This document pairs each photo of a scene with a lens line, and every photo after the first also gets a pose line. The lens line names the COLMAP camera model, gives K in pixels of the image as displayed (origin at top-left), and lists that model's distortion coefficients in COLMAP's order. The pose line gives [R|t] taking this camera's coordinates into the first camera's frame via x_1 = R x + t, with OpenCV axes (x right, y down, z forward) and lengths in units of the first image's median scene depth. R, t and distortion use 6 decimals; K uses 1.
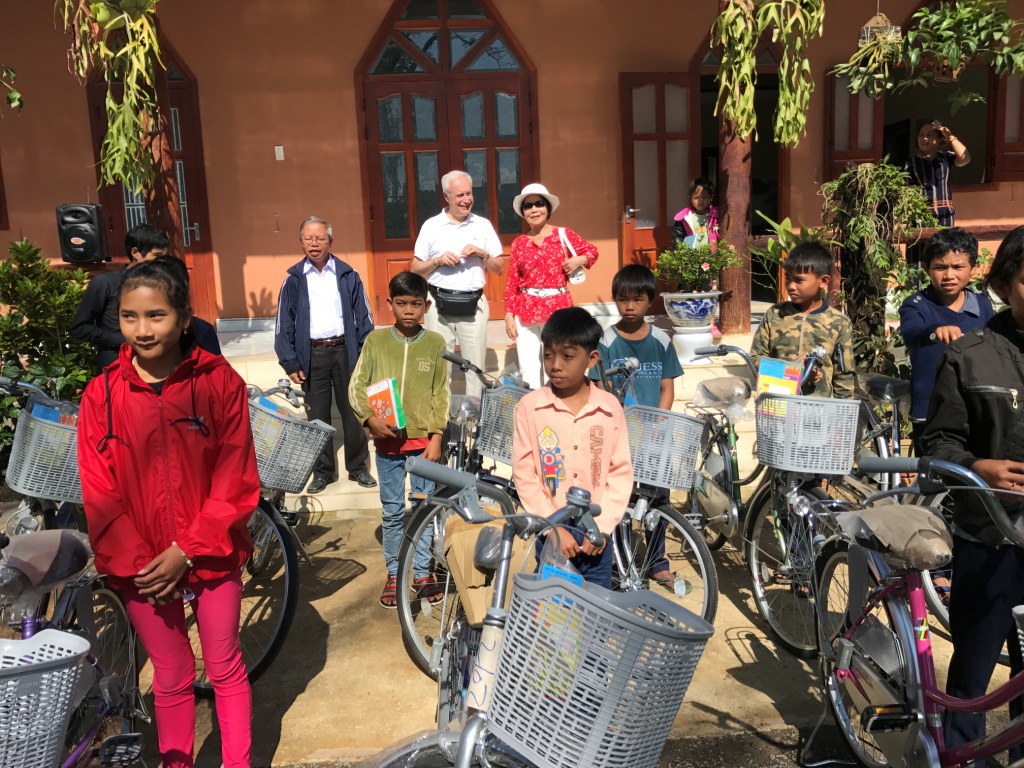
lens RADIAL K [[831.5, 0, 513.8], [0, 831.5, 382.9], [0, 0, 1]] dist [-0.001188, 0.007607]
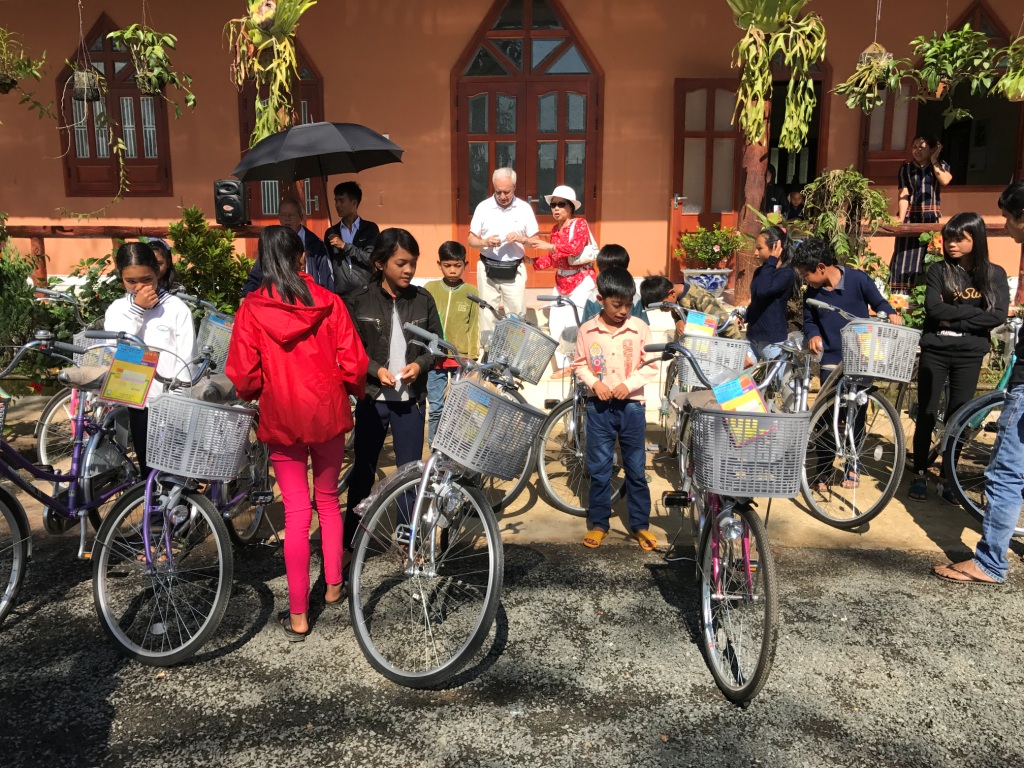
lens RADIAL K [[840.0, 0, 513.0], [0, 840.0, 381.7], [0, 0, 1]] dist [0.011844, -0.007618]
pose [[0.990379, 0.062814, -0.123308, 0.104002], [-0.059881, 0.997831, 0.027355, 0.040922], [0.124758, -0.019708, 0.991991, -0.275357]]
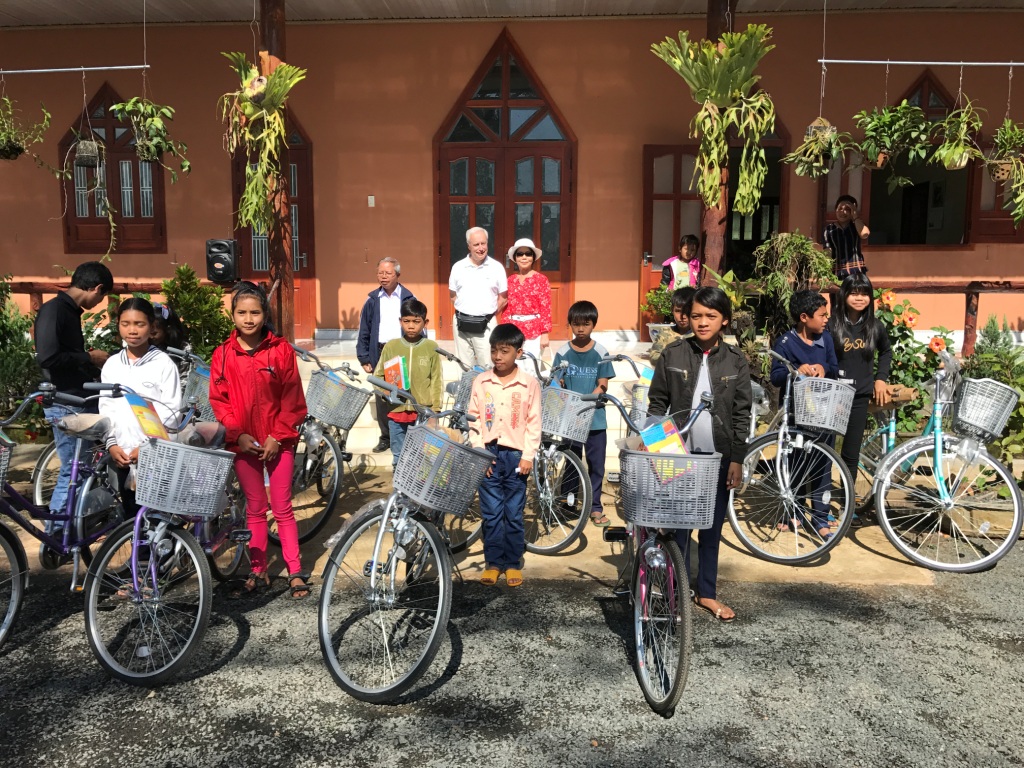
lens RADIAL K [[840.1, 0, 514.1], [0, 840.1, 384.3], [0, 0, 1]] dist [0.003887, 0.000226]
pose [[0.991719, 0.055163, -0.115979, 0.141158], [-0.059031, 0.997800, -0.030181, 0.040806], [0.114059, 0.036777, 0.992793, -0.339939]]
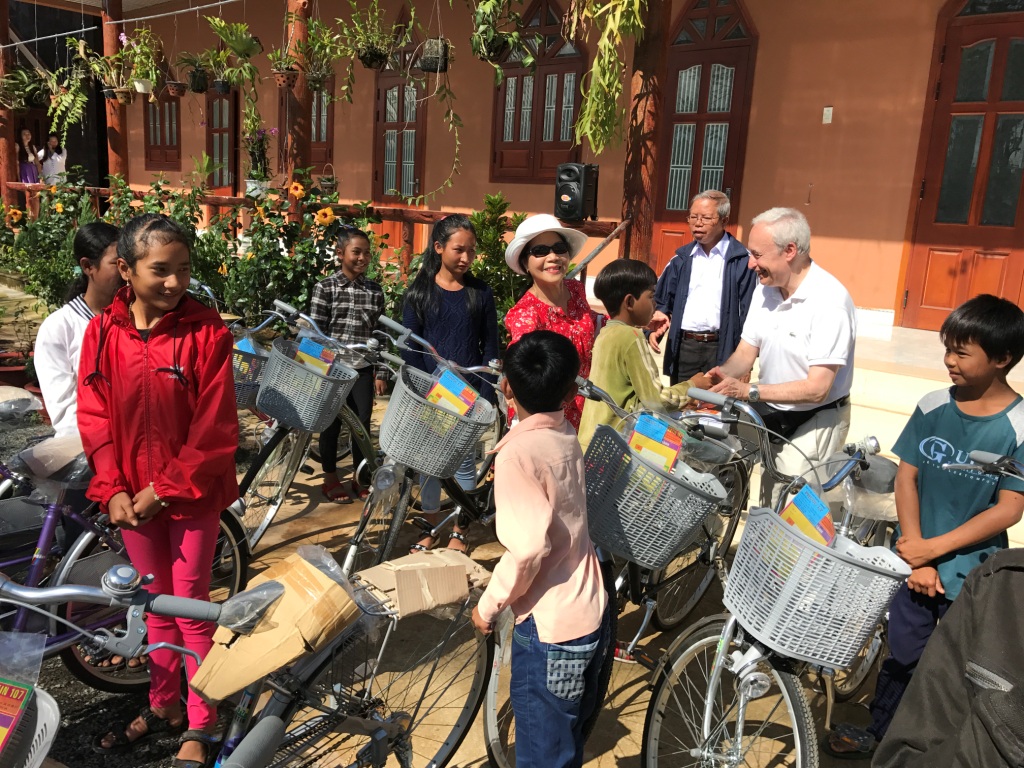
lens RADIAL K [[844.7, 0, 510.5], [0, 844.7, 376.2], [0, 0, 1]] dist [0.015942, 0.003951]
pose [[0.692991, 0.216154, -0.687780, 0.230852], [-0.194969, 0.974637, 0.109860, -0.057447], [0.694083, 0.057964, 0.717558, 0.202496]]
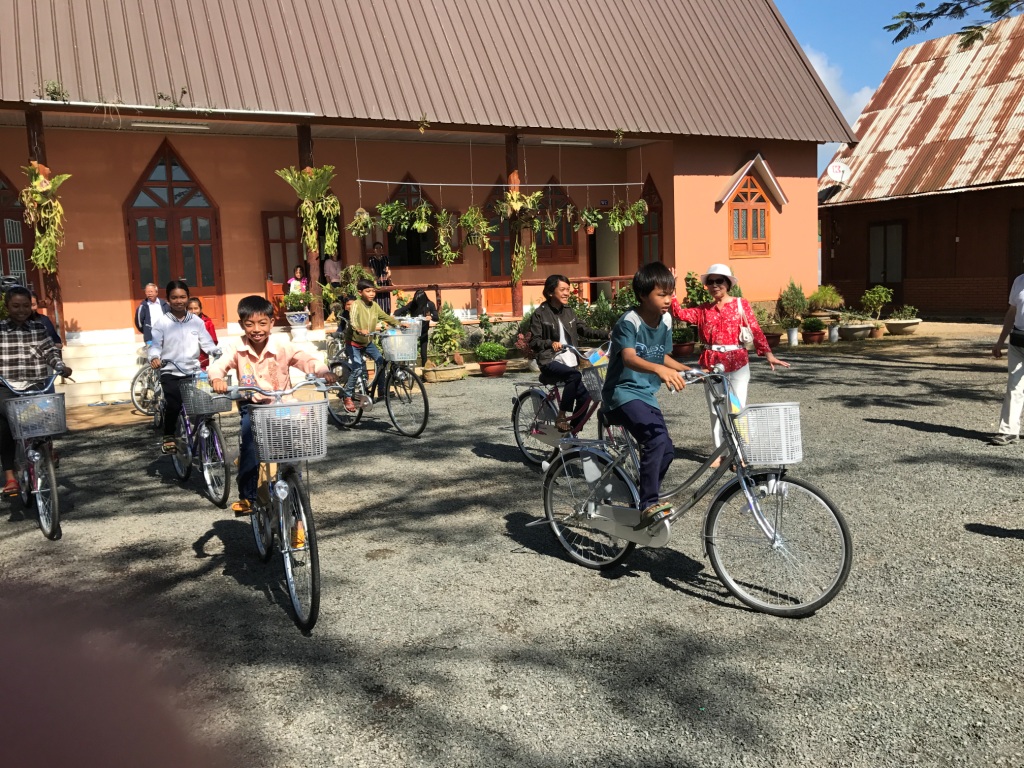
lens RADIAL K [[847.9, 0, 499.9], [0, 847.9, 382.2], [0, 0, 1]] dist [0.007902, 0.006480]
pose [[0.922775, -0.042598, 0.382978, -0.218690], [0.063450, 0.997102, -0.041974, 0.261848], [-0.380080, 0.063032, 0.922803, -1.659604]]
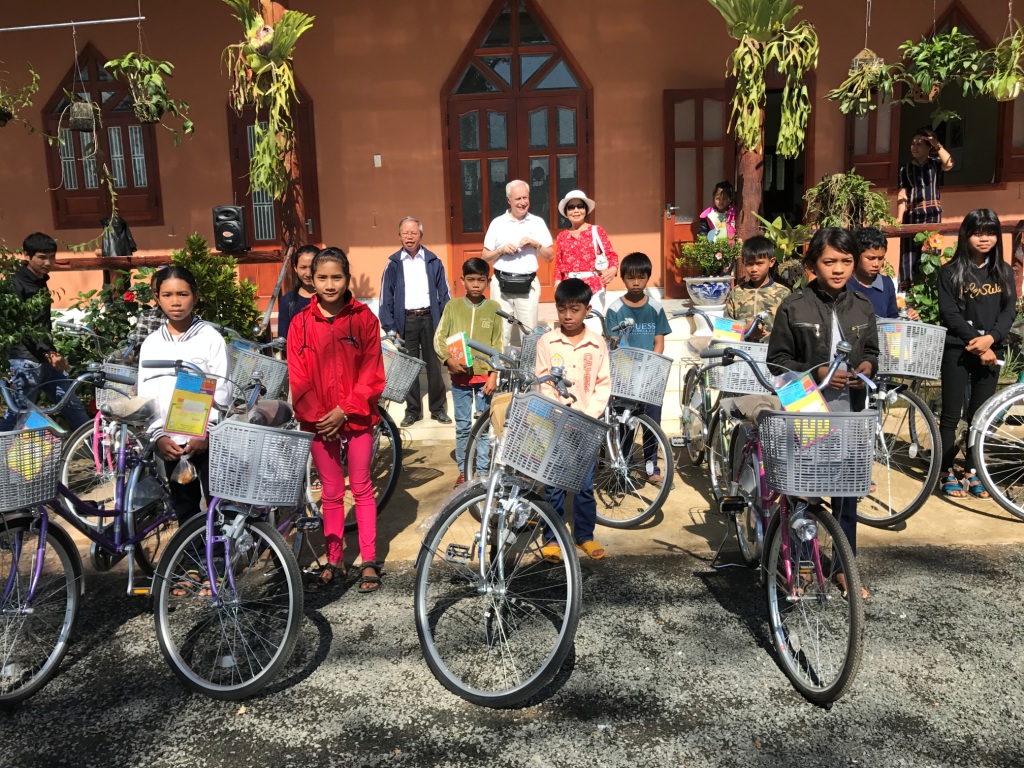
lens RADIAL K [[836.8, 0, 514.4], [0, 836.8, 389.3], [0, 0, 1]] dist [0.006311, -0.001122]
pose [[0.995561, 0.017913, -0.092403, 0.048889], [-0.016349, 0.999710, 0.017659, 0.042781], [0.092692, -0.016069, 0.995565, -0.278750]]
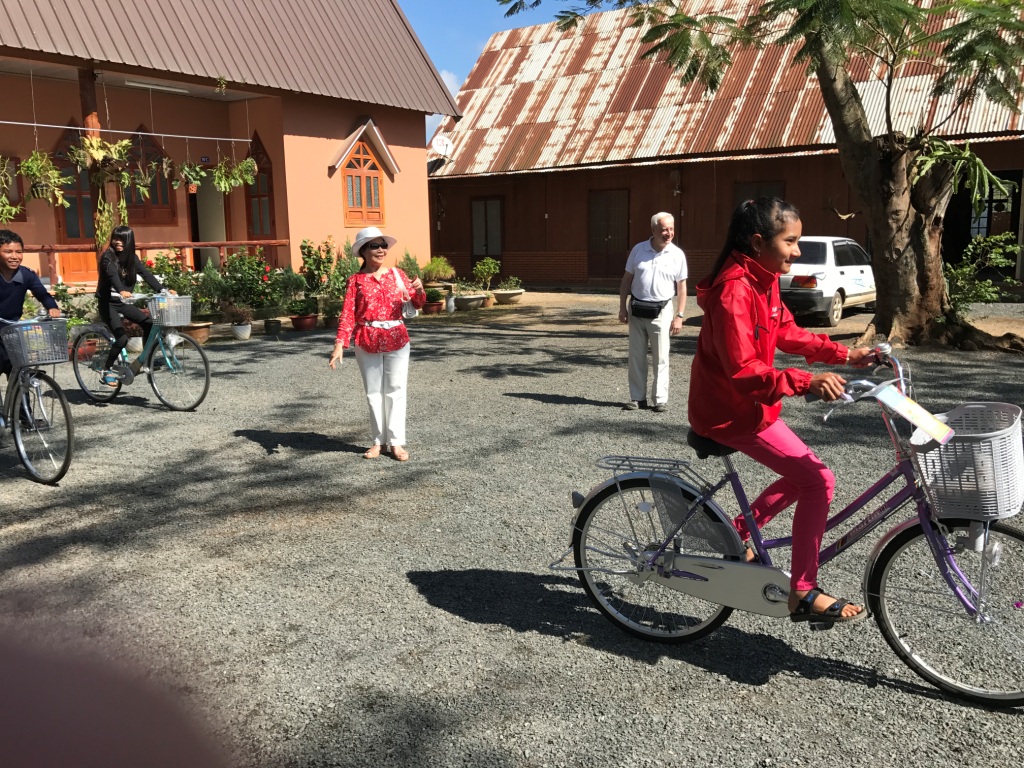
lens RADIAL K [[821.0, 0, 467.6], [0, 821.0, 348.1], [0, 0, 1]] dist [0.026401, 0.004419]
pose [[0.660711, -0.068427, 0.747515, -0.141376], [0.111633, 0.993720, -0.007705, 0.230345], [-0.742293, 0.088538, 0.664200, -1.368152]]
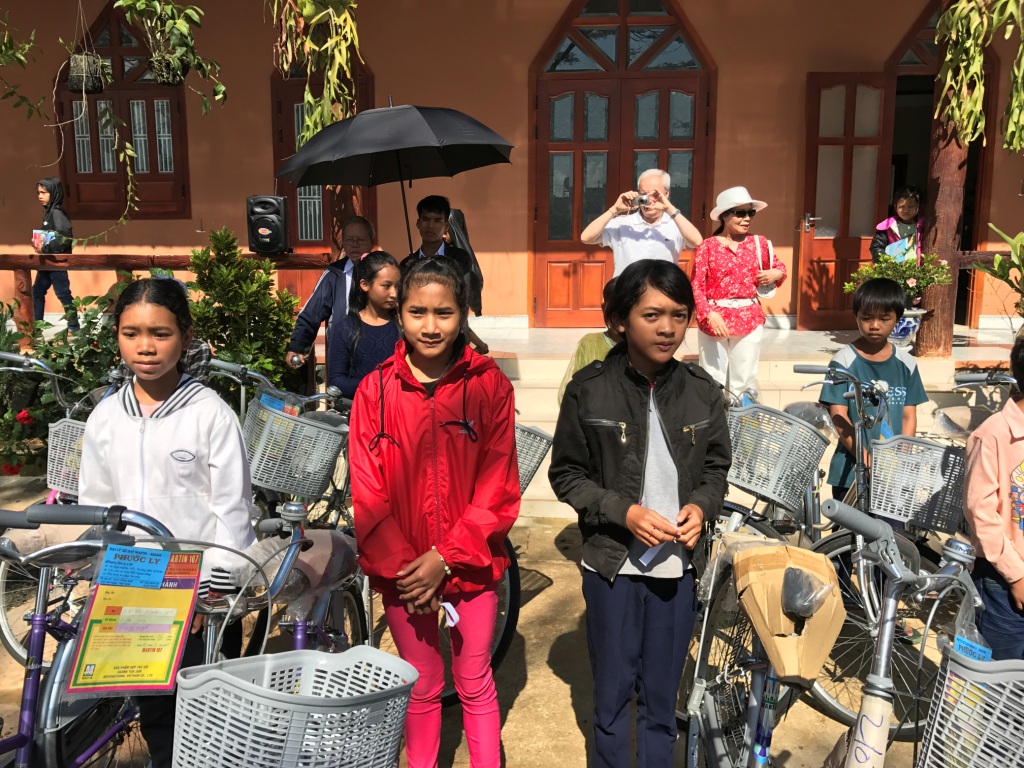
lens RADIAL K [[840.0, 0, 513.0], [0, 840.0, 381.7], [0, 0, 1]] dist [0.011844, -0.007618]
pose [[0.989503, 0.058064, -0.132331, -0.080295], [-0.058949, 0.998257, -0.002772, -0.001667], [0.131939, 0.010544, 0.991202, 0.019744]]
